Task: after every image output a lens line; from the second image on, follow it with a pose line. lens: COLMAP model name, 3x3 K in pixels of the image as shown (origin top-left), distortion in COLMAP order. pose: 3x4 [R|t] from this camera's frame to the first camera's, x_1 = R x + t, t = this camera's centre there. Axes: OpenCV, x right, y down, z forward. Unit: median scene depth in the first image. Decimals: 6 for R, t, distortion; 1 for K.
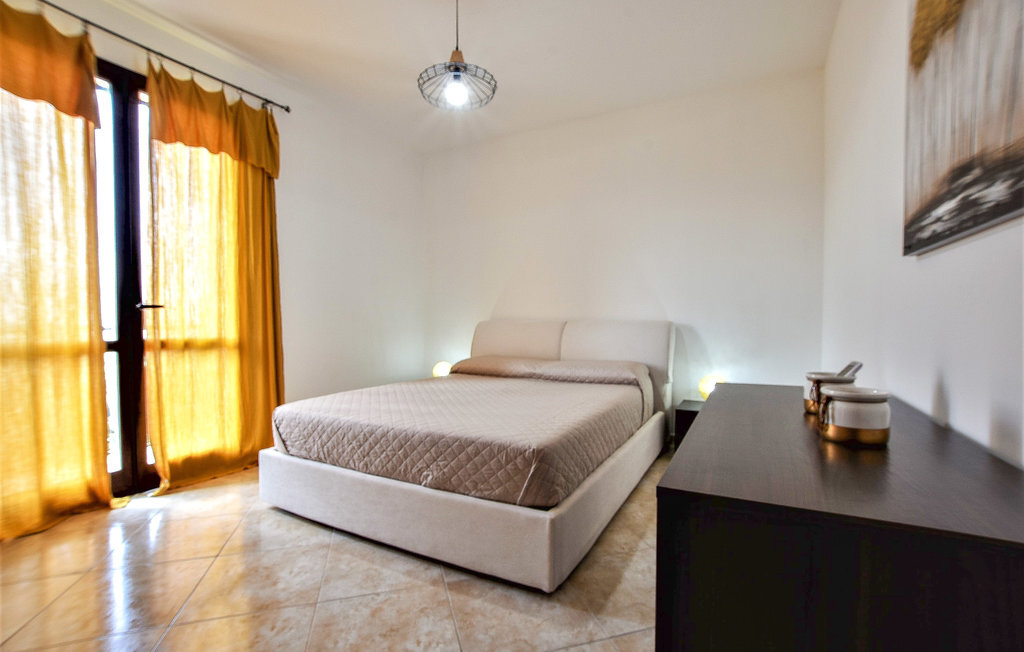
lens RADIAL K [[437.0, 0, 535.2], [0, 437.0, 328.5], [0, 0, 1]] dist [-0.002254, -0.000048]
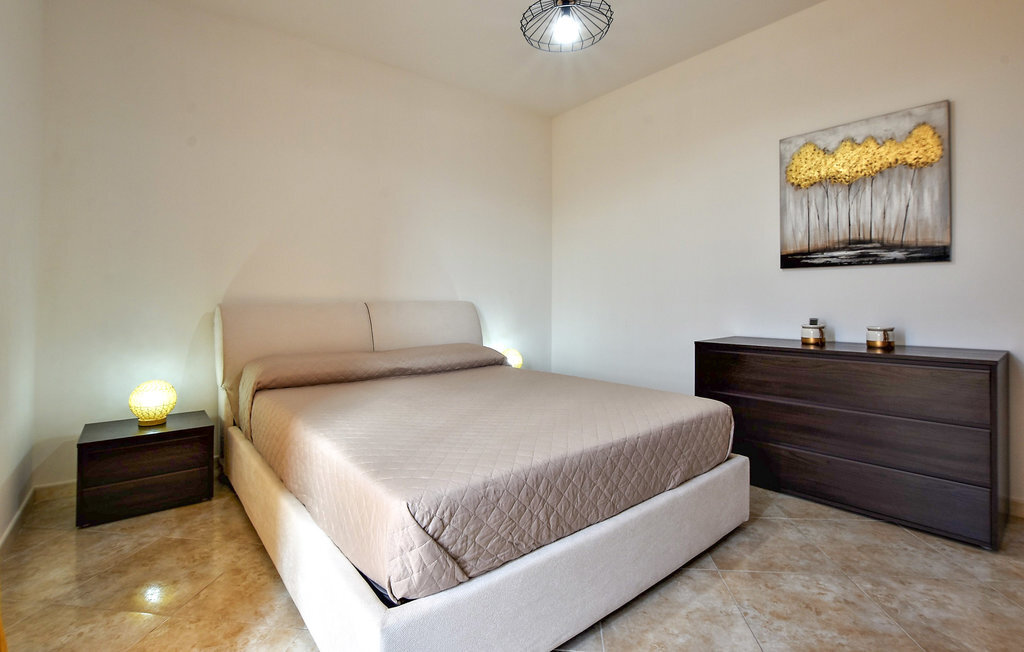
lens RADIAL K [[461.4, 0, 512.3], [0, 461.4, 293.8], [0, 0, 1]] dist [0.001480, 0.000397]
pose [[0.407047, 0.012679, 0.913319, -1.221366], [0.019945, 0.999542, -0.022766, -0.012513], [-0.913190, 0.027483, 0.406607, 0.902998]]
